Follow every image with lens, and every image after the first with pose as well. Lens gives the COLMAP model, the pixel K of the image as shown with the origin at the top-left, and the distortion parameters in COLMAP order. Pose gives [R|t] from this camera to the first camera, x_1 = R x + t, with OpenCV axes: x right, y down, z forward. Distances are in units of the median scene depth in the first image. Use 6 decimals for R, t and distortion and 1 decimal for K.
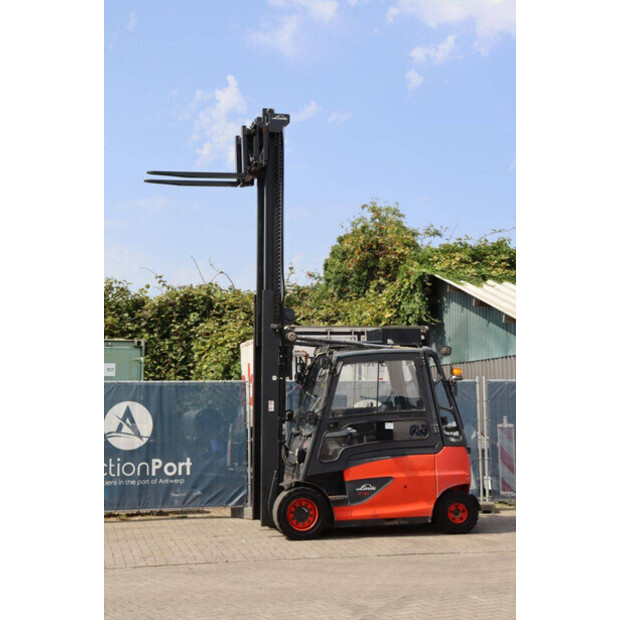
lens RADIAL K [[1004.8, 0, 308.4], [0, 1004.8, 296.6], [0, 0, 1]] dist [0.141274, 0.000000]
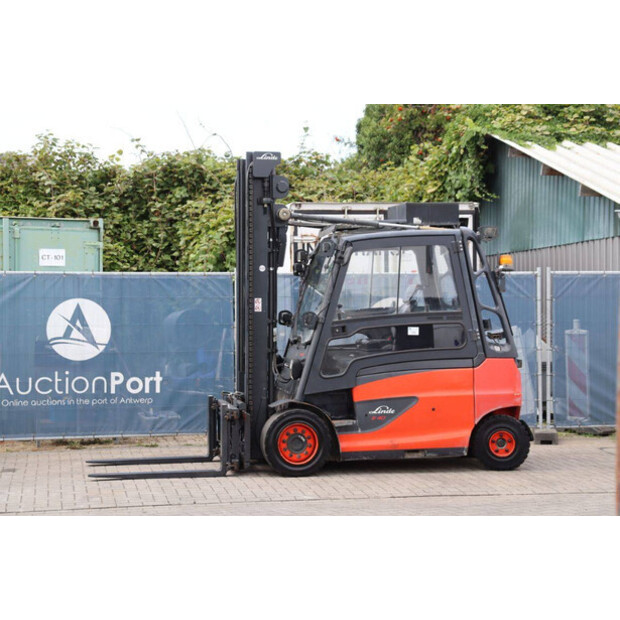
lens RADIAL K [[1262.2, 0, 304.7], [0, 1262.2, 305.9], [0, 0, 1]] dist [0.303958, 0.000000]
pose [[0.999328, 0.003167, -0.036519, 0.029460], [0.000682, 0.994481, 0.104912, 0.008052], [0.036650, -0.104866, 0.993811, 0.043646]]
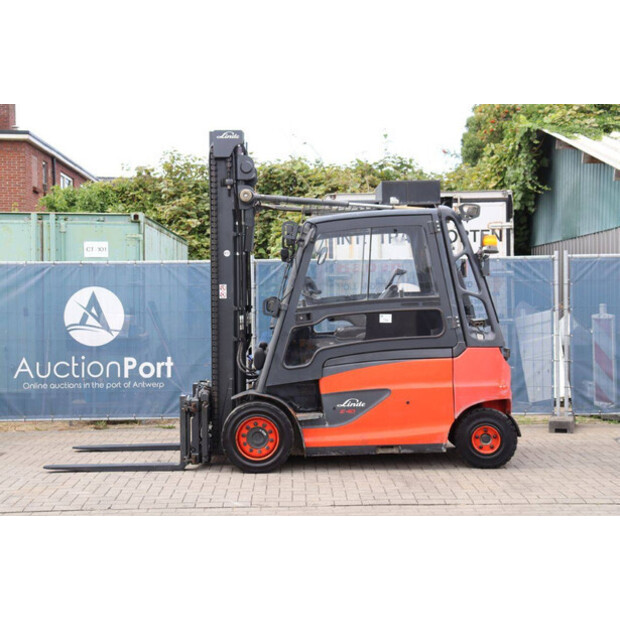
lens RADIAL K [[930.4, 0, 305.5], [0, 930.4, 307.7], [0, 0, 1]] dist [0.115987, 0.000000]
pose [[0.976518, -0.000743, -0.215432, 0.148229], [0.026738, 0.992680, 0.117775, 0.037560], [0.213768, -0.120770, 0.969390, 0.315862]]
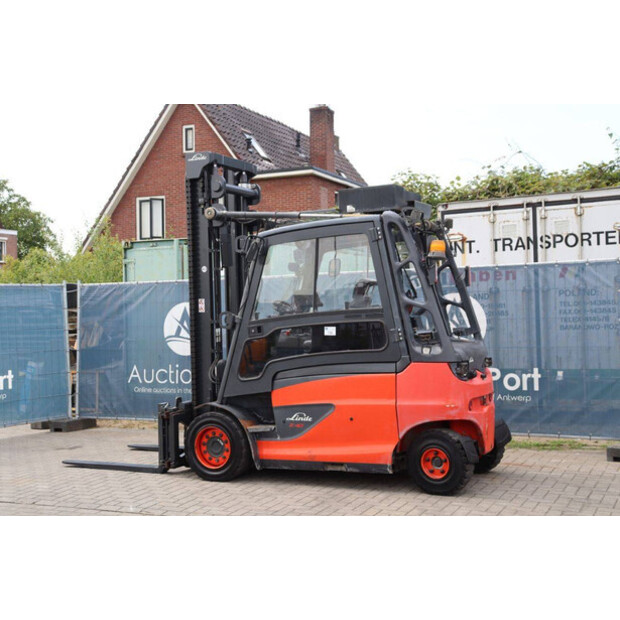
lens RADIAL K [[855.9, 0, 303.4], [0, 855.9, 307.5], [0, 0, 1]] dist [0.071433, 0.000000]
pose [[0.777198, -0.016514, -0.629040, 0.385945], [0.084786, 0.993288, 0.078680, 0.057925], [0.623519, -0.114484, 0.773381, 0.481299]]
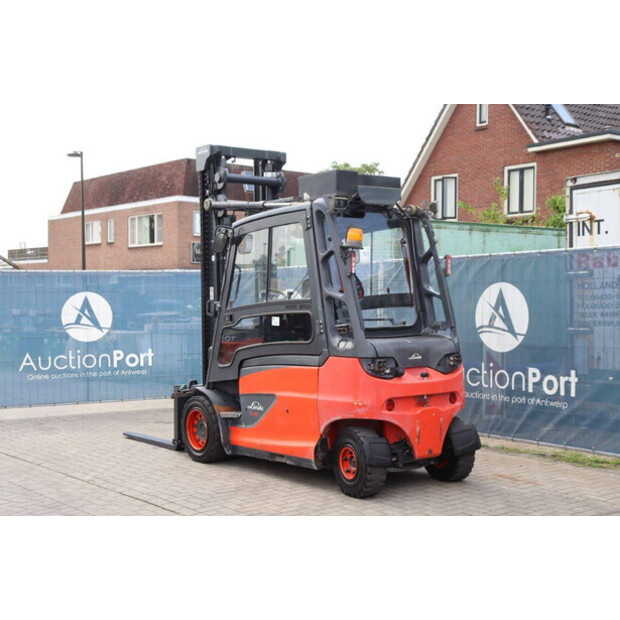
lens RADIAL K [[903.1, 0, 309.0], [0, 903.1, 311.9], [0, 0, 1]] dist [0.142443, 0.000000]
pose [[0.414204, 0.013431, -0.910085, 0.575241], [0.100788, 0.993065, 0.060527, 0.077715], [0.904587, -0.116796, 0.409977, 0.687024]]
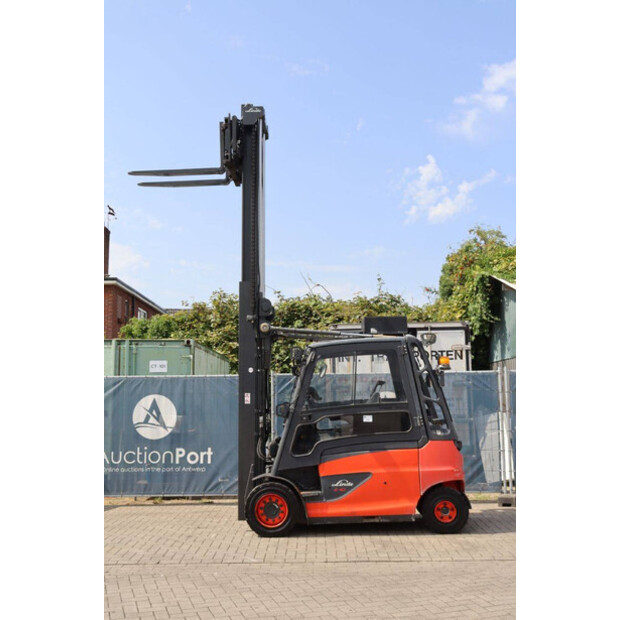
lens RADIAL K [[726.7, 0, 308.9], [0, 726.7, 305.9], [0, 0, 1]] dist [0.001146, 0.000000]
pose [[0.970493, -0.035672, -0.238475, 0.172374], [0.031141, 0.999256, -0.022739, 0.032136], [0.239109, 0.014641, 0.970882, 0.286182]]
